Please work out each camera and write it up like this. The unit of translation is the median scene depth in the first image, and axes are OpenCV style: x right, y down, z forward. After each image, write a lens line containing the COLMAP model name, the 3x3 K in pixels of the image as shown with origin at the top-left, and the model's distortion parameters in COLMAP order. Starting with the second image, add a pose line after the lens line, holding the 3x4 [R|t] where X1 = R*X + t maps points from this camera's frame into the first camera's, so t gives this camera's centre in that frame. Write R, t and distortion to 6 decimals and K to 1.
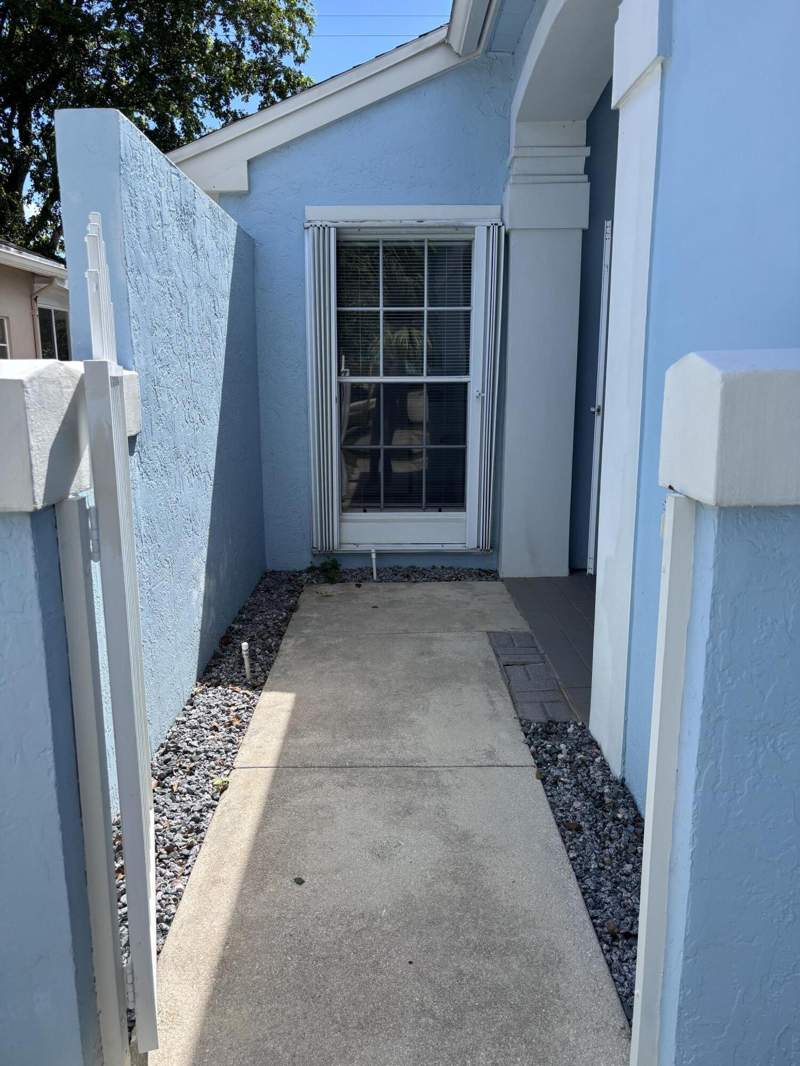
lens RADIAL K [[814.5, 0, 392.2], [0, 814.5, 536.2], [0, 0, 1]] dist [0.045367, -0.044447]
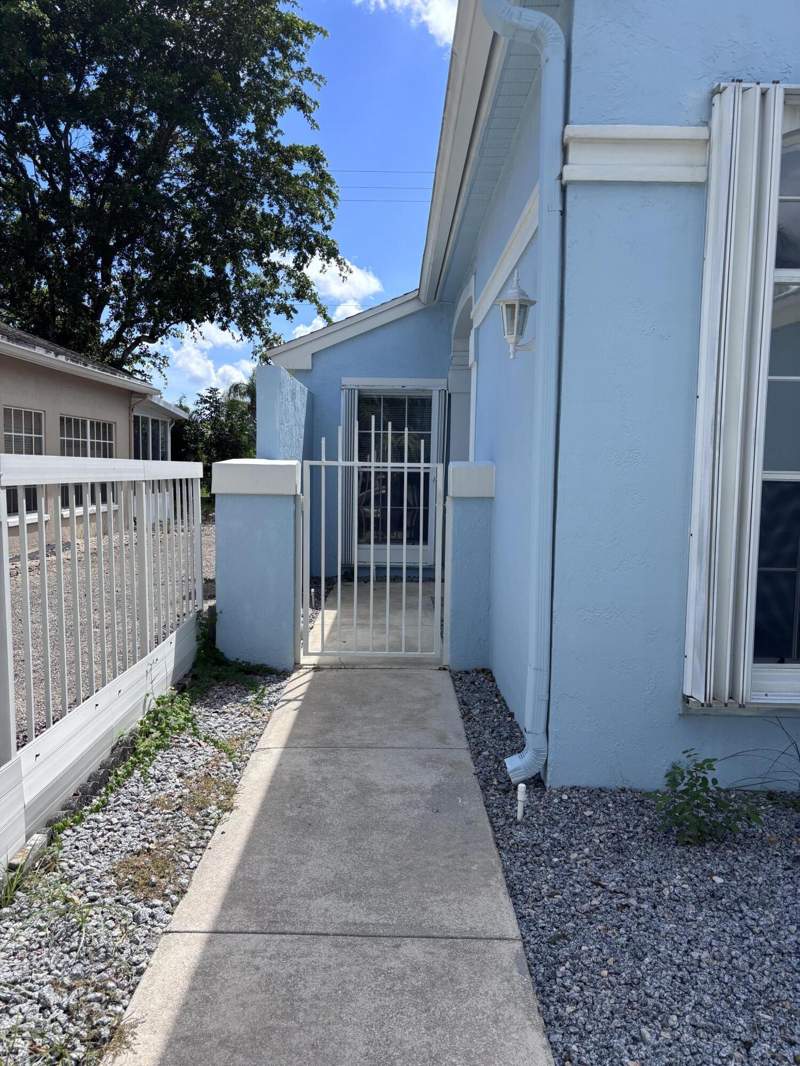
lens RADIAL K [[814.5, 0, 392.2], [0, 814.5, 536.2], [0, 0, 1]] dist [0.045367, -0.044447]
pose [[0.999795, 0.019214, -0.006414, 0.025670], [-0.019820, 0.993288, -0.113955, 0.157293], [0.004182, 0.114058, 0.993465, -0.763163]]
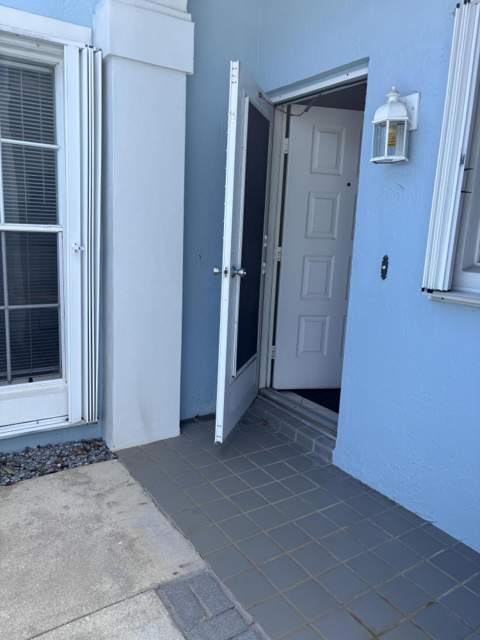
lens RADIAL K [[489.0, 0, 235.3], [0, 489.0, 321.9], [0, 0, 1]] dist [0.045367, -0.044447]
pose [[0.846435, -0.058073, 0.529316, -0.030322], [0.057819, 0.998181, 0.017056, -0.092447], [-0.529344, 0.016168, 0.848253, 0.462387]]
